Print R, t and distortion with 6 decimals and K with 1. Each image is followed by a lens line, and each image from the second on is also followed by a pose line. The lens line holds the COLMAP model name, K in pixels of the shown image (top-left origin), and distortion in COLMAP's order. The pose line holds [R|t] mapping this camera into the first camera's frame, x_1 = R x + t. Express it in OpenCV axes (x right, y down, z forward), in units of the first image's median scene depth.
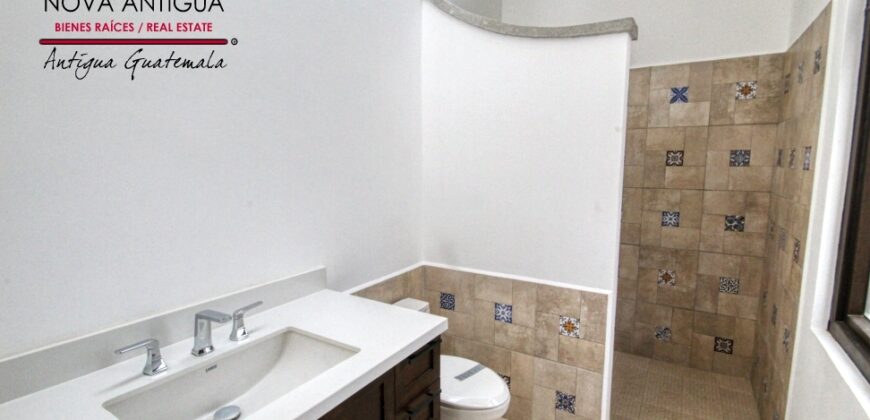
lens RADIAL K [[400.4, 0, 429.6], [0, 400.4, 204.5], [0, 0, 1]] dist [0.004308, -0.000441]
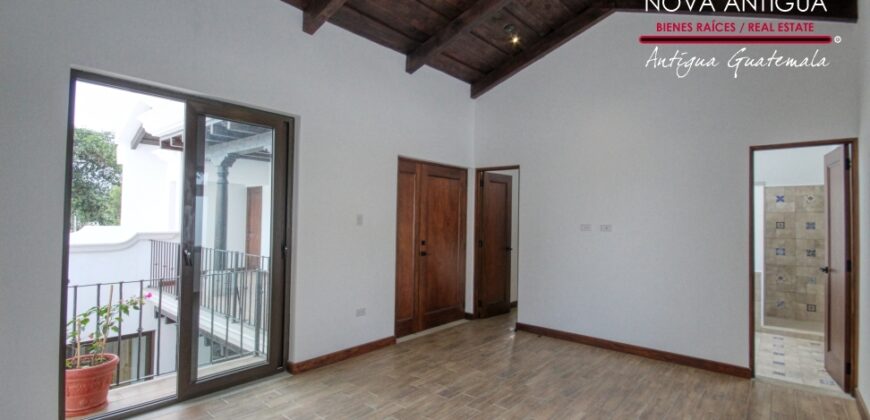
lens RADIAL K [[400.4, 0, 437.5], [0, 400.4, 209.4], [0, 0, 1]] dist [0.004308, -0.000441]
pose [[0.988062, 0.004414, -0.153990, -1.029435], [-0.023844, 0.991926, -0.124555, 0.135948], [0.152197, 0.126740, 0.980190, -1.651863]]
